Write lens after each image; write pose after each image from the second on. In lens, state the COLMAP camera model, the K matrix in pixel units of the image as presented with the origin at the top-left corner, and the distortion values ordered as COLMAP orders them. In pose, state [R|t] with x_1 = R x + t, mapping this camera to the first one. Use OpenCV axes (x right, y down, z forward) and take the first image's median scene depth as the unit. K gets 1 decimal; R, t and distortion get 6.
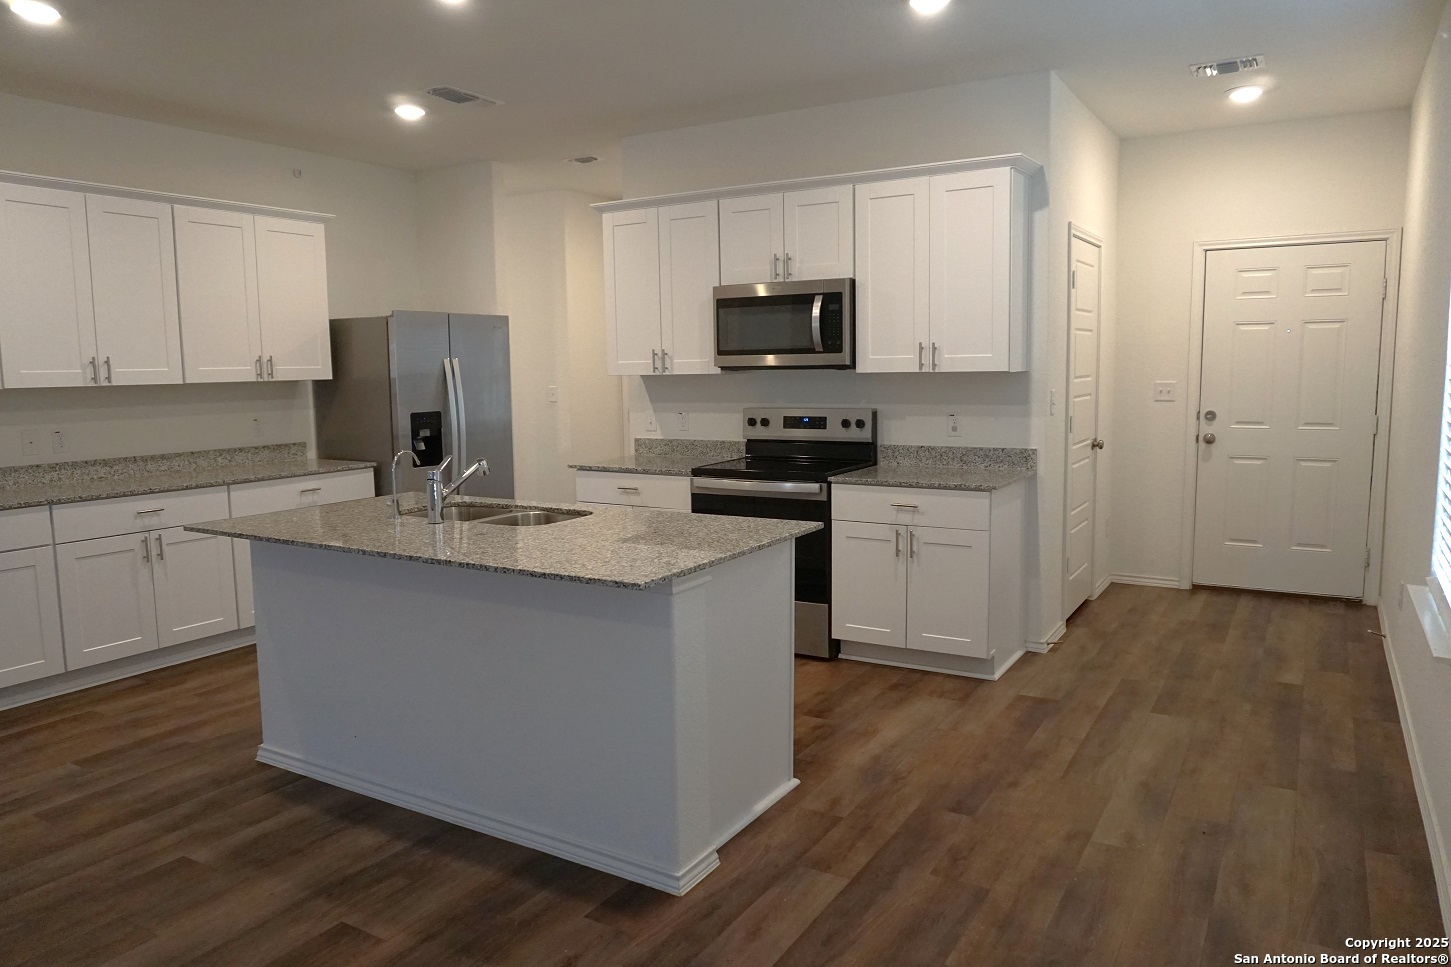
lens RADIAL K [[1022.7, 0, 729.5], [0, 1022.7, 475.4], [0, 0, 1]] dist [-0.039852, 0.030036]
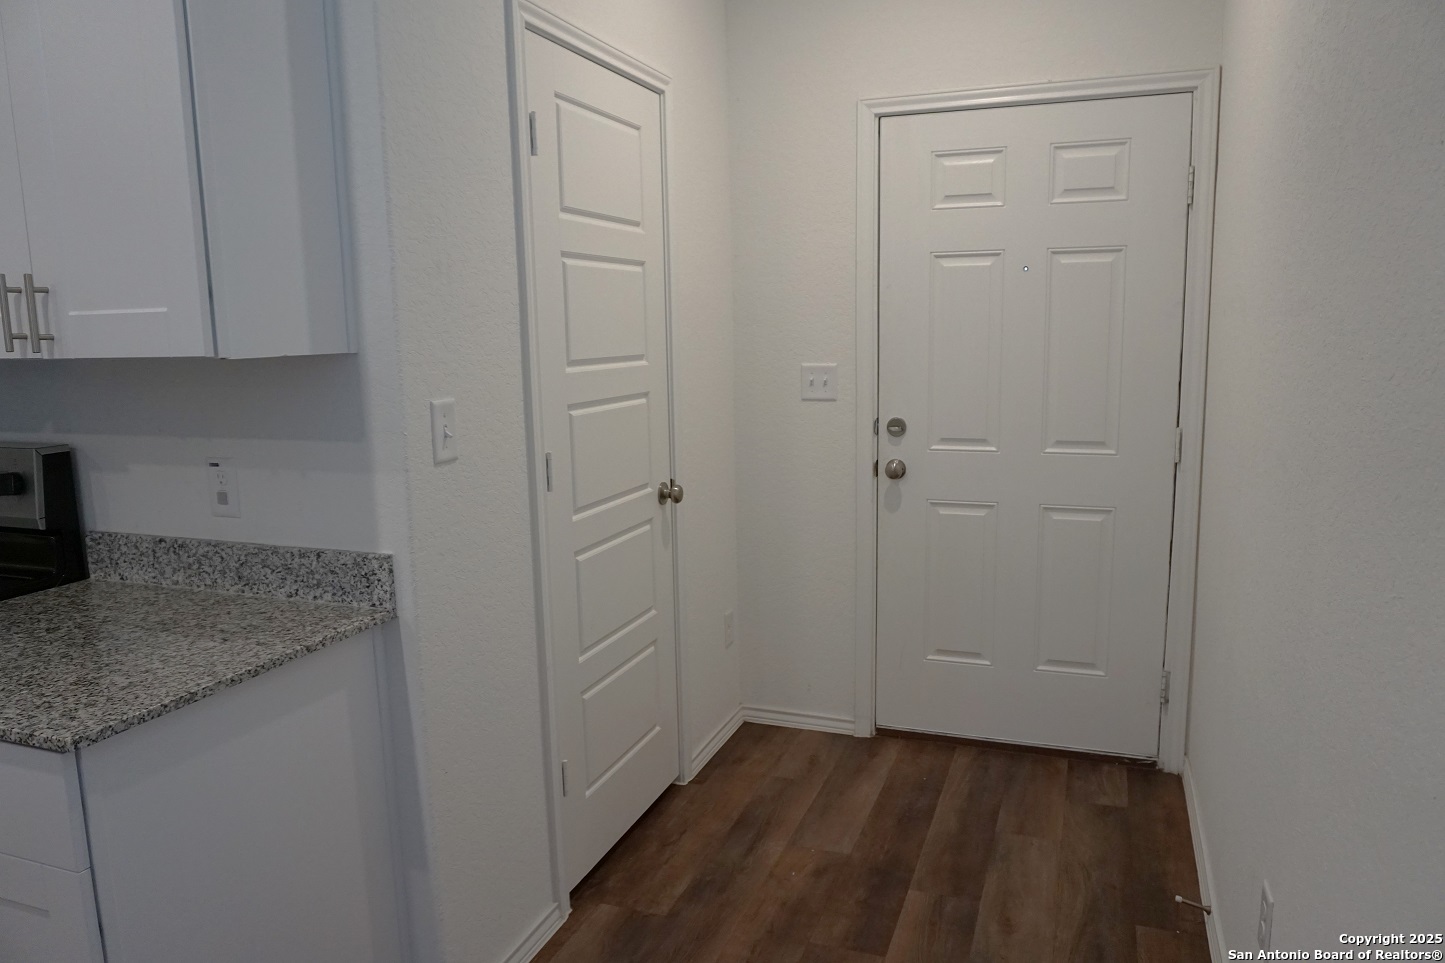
lens RADIAL K [[1018.4, 0, 750.5], [0, 1018.4, 466.7], [0, 0, 1]] dist [-0.039852, 0.030036]
pose [[0.980665, -0.025826, 0.193985, 0.331784], [0.021215, 0.999442, 0.025810, -0.060890], [-0.194543, -0.021196, 0.980665, 0.549025]]
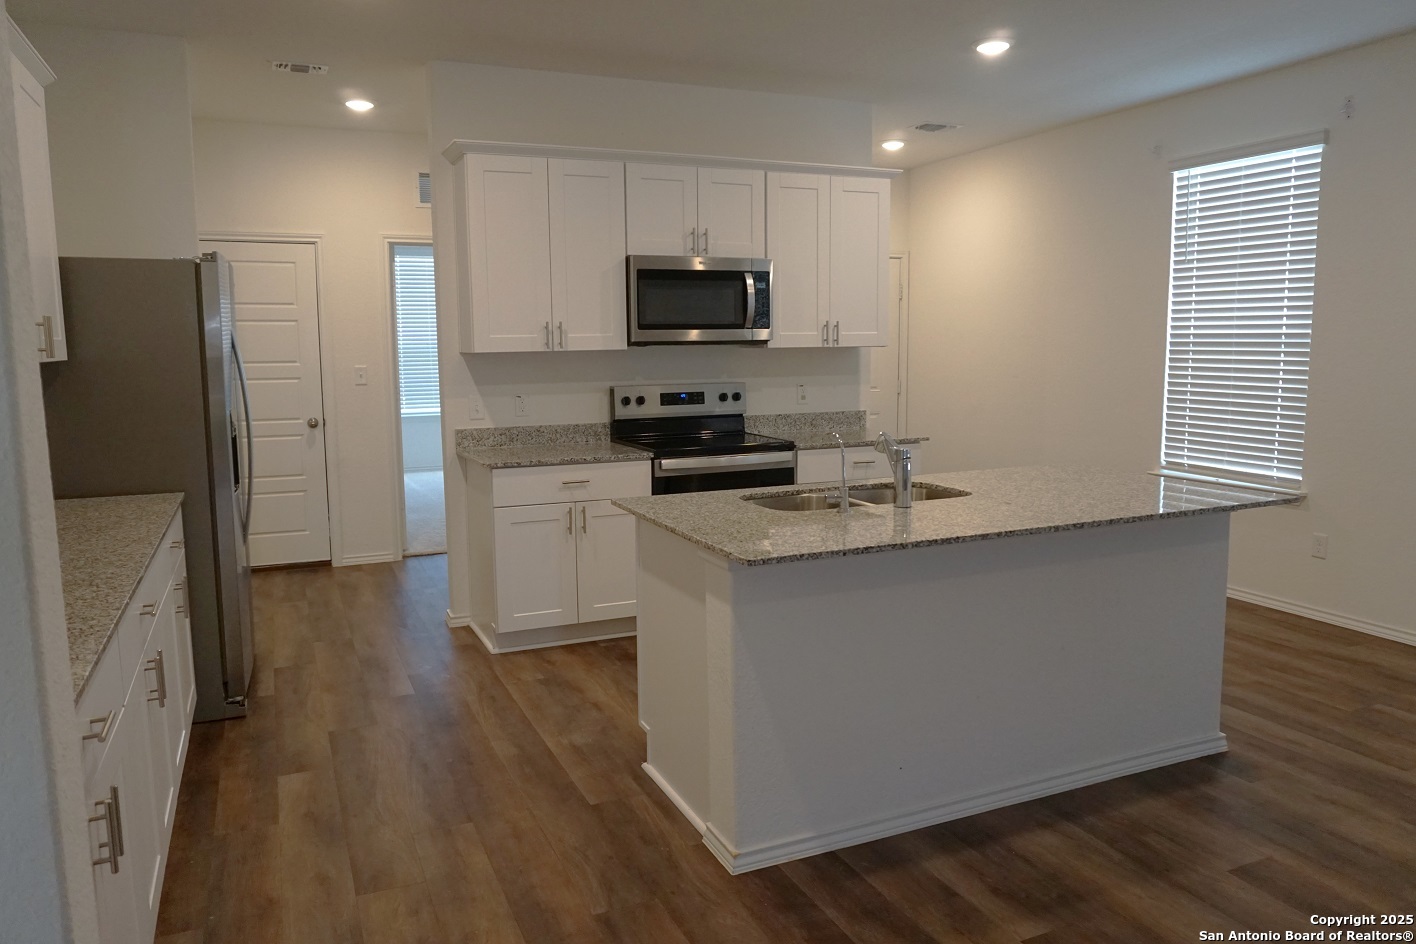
lens RADIAL K [[998.0, 0, 712.6], [0, 998.0, 478.3], [0, 0, 1]] dist [-0.039852, 0.030036]
pose [[0.562649, -0.102115, 0.820365, -0.736575], [0.092096, 0.993907, 0.060552, -0.031134], [-0.821550, 0.041483, 0.568626, 0.429732]]
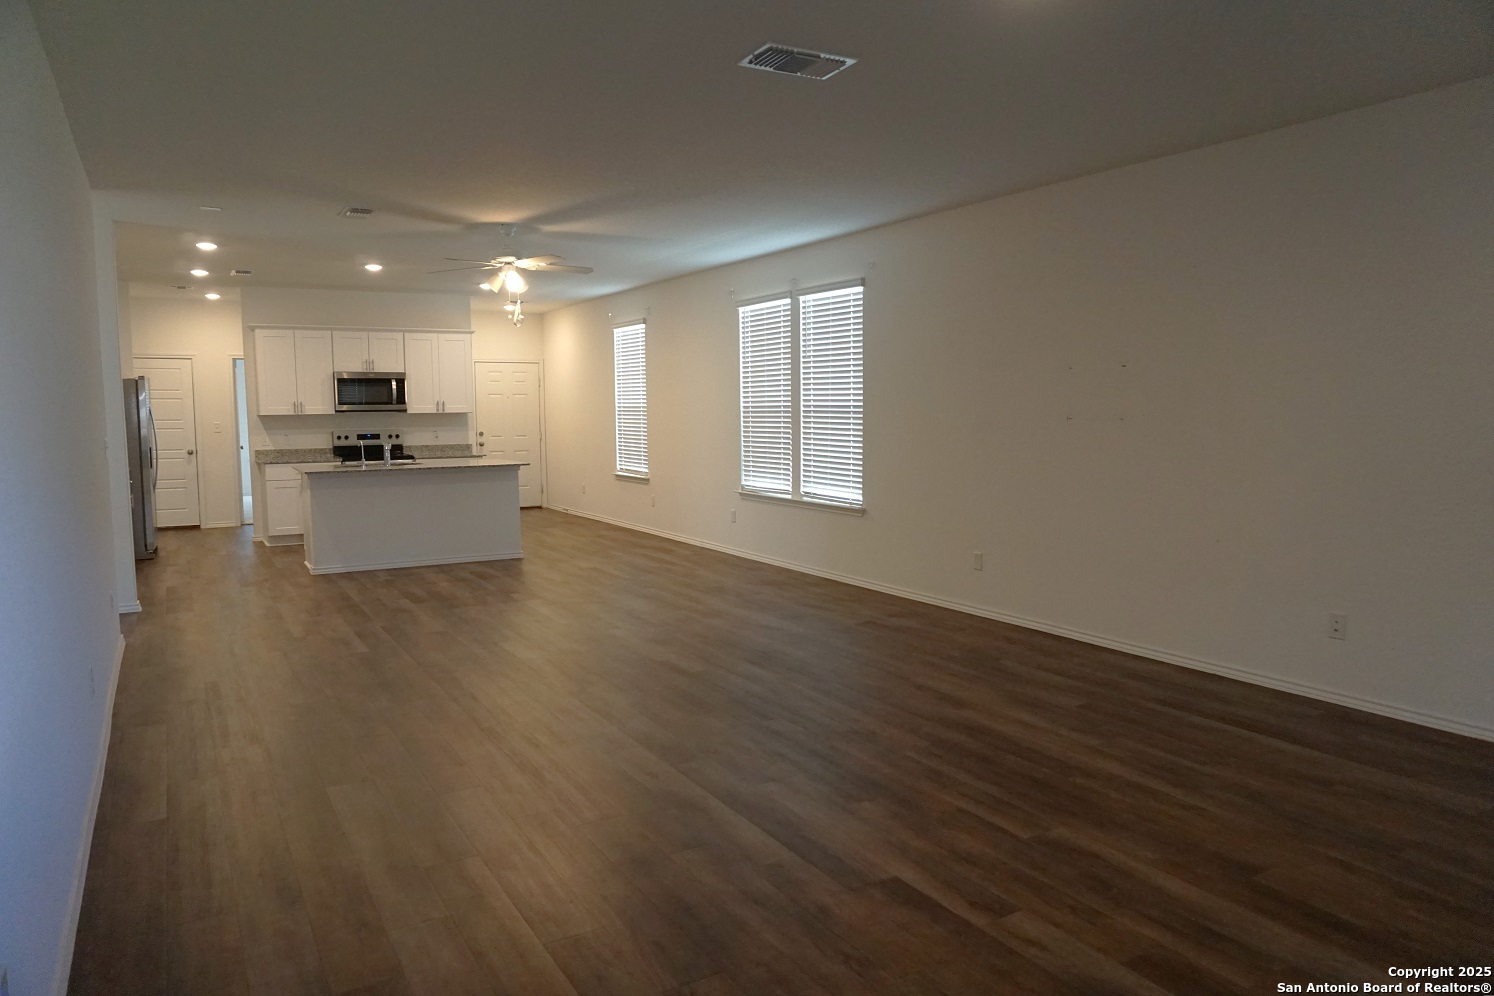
lens RADIAL K [[1053.0, 0, 771.4], [0, 1053.0, 517.7], [0, 0, 1]] dist [-0.039852, 0.030036]
pose [[0.475011, -0.078132, 0.876504, -1.495760], [0.095174, 0.994769, 0.037095, 0.118472], [-0.874818, 0.065800, 0.479962, -0.801530]]
